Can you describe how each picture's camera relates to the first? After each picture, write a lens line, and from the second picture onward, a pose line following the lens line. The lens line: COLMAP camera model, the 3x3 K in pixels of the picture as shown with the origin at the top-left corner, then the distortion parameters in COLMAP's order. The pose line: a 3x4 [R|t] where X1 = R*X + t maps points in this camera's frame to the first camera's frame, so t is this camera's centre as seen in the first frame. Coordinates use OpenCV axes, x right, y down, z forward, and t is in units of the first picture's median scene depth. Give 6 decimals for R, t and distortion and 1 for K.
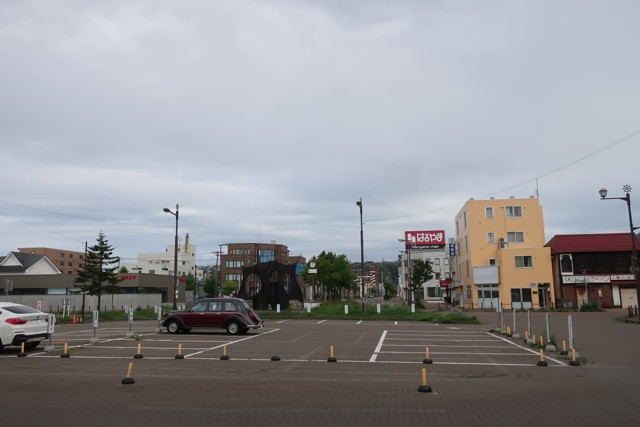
lens RADIAL K [[494.7, 0, 321.5], [0, 494.7, 208.6], [0, 0, 1]] dist [-0.020688, 0.009867]
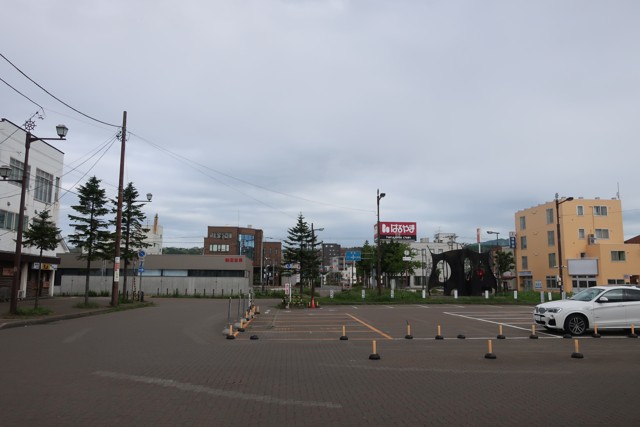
lens RADIAL K [[494.7, 0, 320.3], [0, 494.7, 214.5], [0, 0, 1]] dist [-0.020688, 0.009867]
pose [[0.977288, 0.047391, 0.206549, -0.462606], [-0.055172, 0.997962, 0.032074, 0.013459], [-0.204608, -0.042741, 0.977910, 0.039931]]
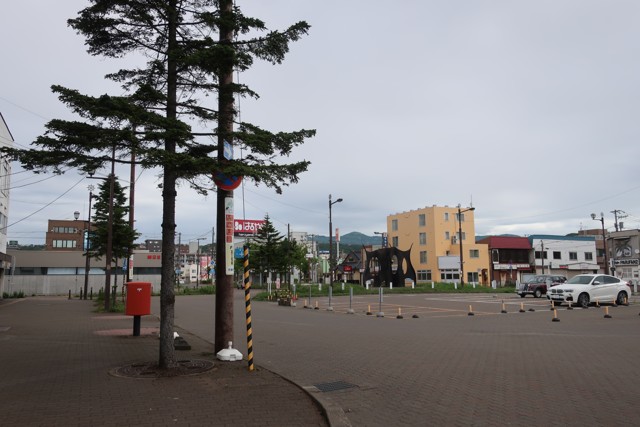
lens RADIAL K [[494.7, 0, 319.7], [0, 494.7, 214.3], [0, 0, 1]] dist [-0.020688, 0.009867]
pose [[0.833562, 0.073779, 0.547477, -0.701930], [-0.094681, 0.995457, 0.010008, 0.021187], [-0.544251, -0.060178, 0.836761, 0.054246]]
